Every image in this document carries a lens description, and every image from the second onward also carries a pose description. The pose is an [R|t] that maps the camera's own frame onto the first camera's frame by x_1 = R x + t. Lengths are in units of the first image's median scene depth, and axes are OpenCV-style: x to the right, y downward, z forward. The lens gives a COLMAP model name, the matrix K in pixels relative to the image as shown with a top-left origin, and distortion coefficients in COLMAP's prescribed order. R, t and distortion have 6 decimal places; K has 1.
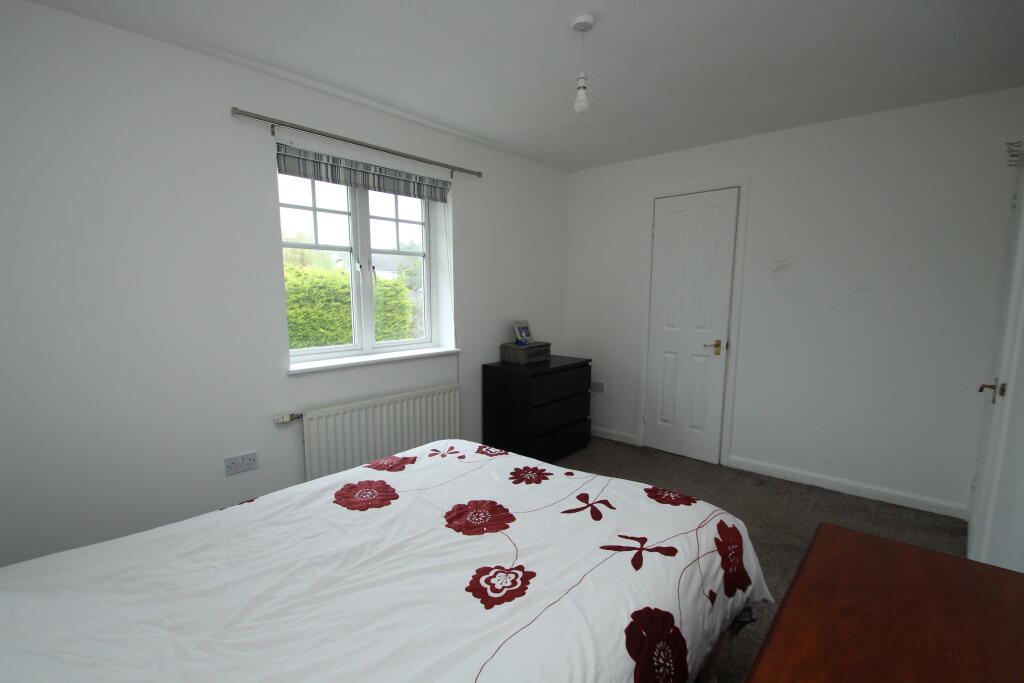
lens RADIAL K [[480.9, 0, 508.5], [0, 480.9, 344.0], [0, 0, 1]] dist [-0.002663, -0.000439]
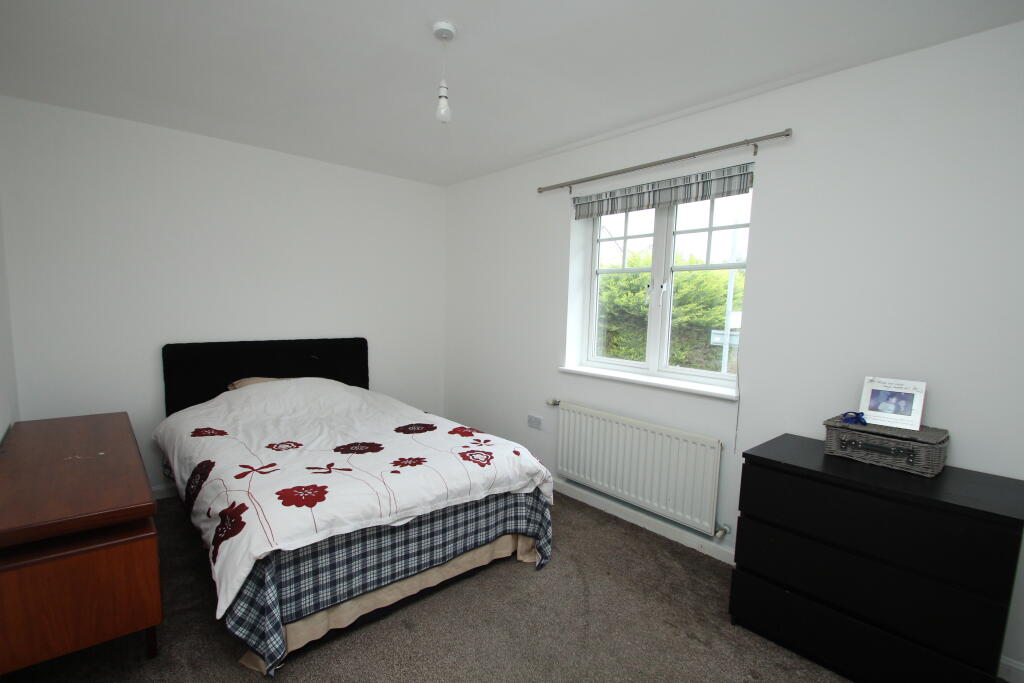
lens RADIAL K [[480.9, 0, 508.5], [0, 480.9, 344.0], [0, 0, 1]] dist [-0.002663, -0.000439]
pose [[-0.150194, 0.076003, -0.985731, 0.779521], [-0.135032, 0.986120, 0.096608, -0.106820], [0.979392, 0.147615, -0.137846, 0.928415]]
